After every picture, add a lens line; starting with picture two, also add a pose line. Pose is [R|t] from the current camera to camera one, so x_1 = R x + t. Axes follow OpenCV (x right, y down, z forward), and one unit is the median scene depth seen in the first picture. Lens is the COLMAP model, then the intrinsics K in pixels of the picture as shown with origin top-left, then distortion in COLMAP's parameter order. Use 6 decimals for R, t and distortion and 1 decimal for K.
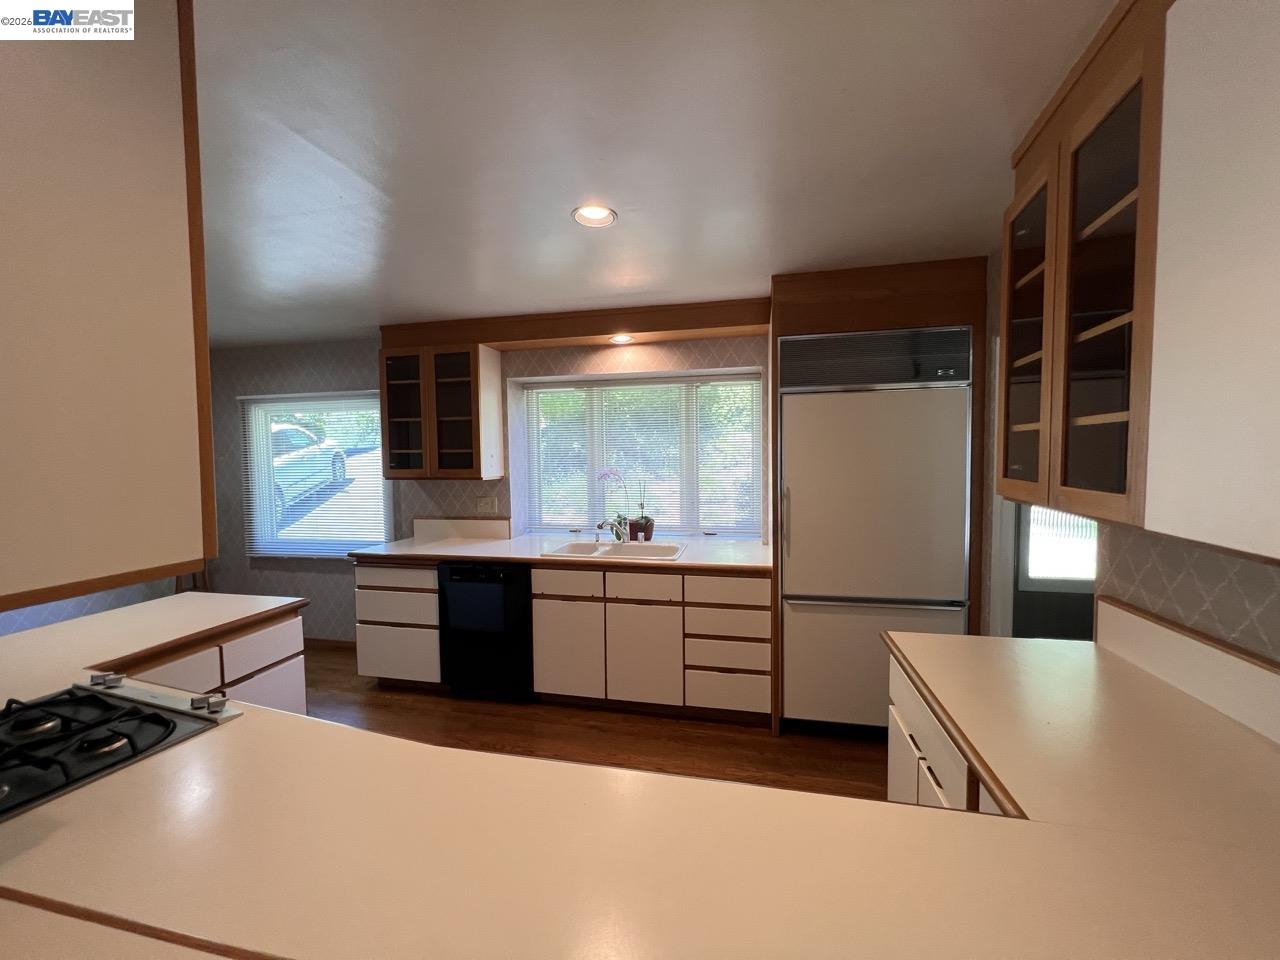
lens RADIAL K [[513.5, 0, 641.7], [0, 513.5, 482.3], [0, 0, 1]] dist [-0.001525, -0.000108]
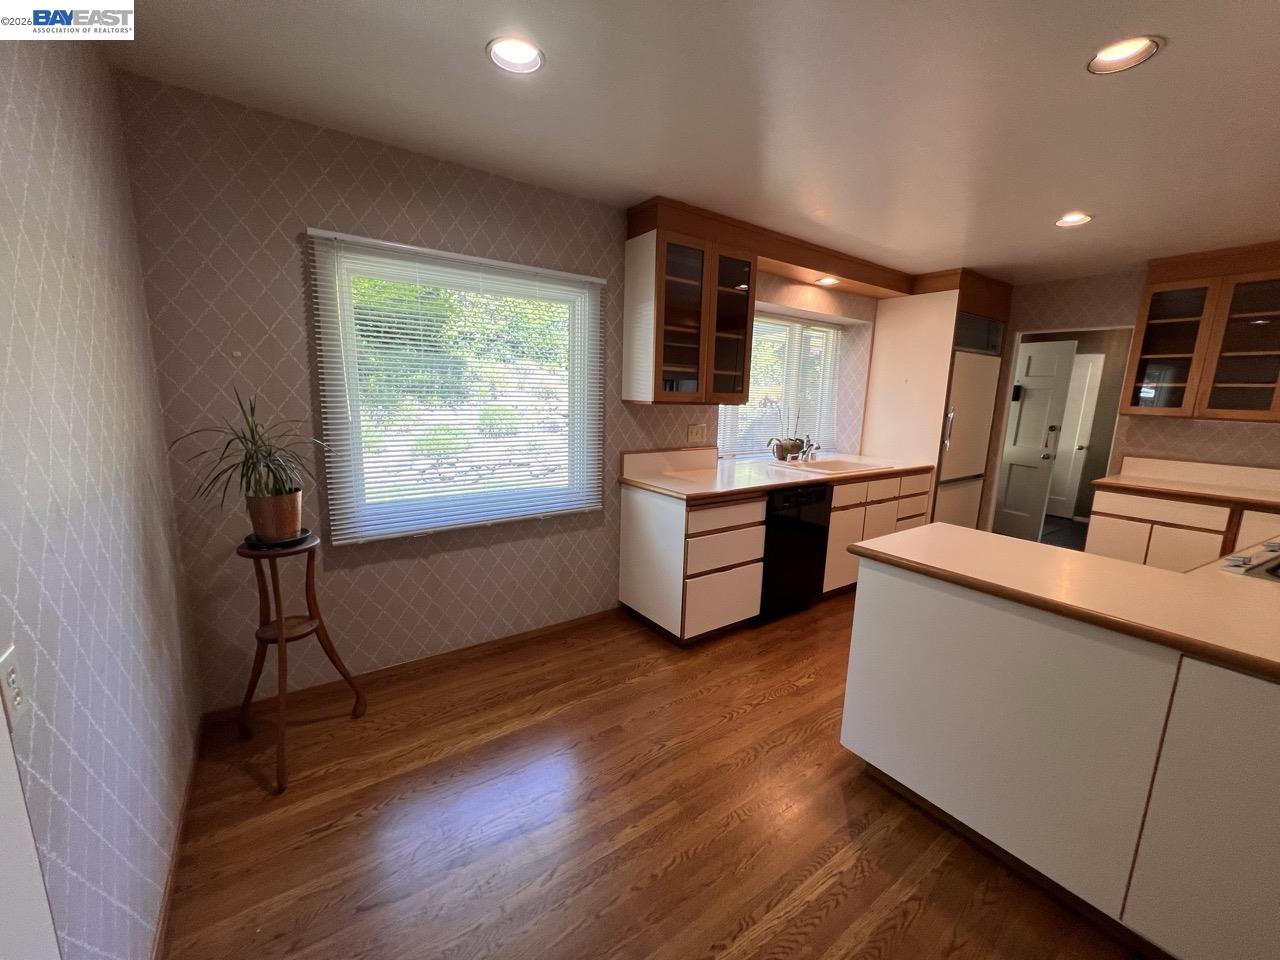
lens RADIAL K [[513.5, 0, 641.9], [0, 513.5, 485.0], [0, 0, 1]] dist [-0.001525, -0.000108]
pose [[0.660309, -0.104874, 0.743635, -1.156336], [-0.001661, 0.989995, 0.141093, 0.006798], [-0.750992, -0.094400, 0.653528, 0.507806]]
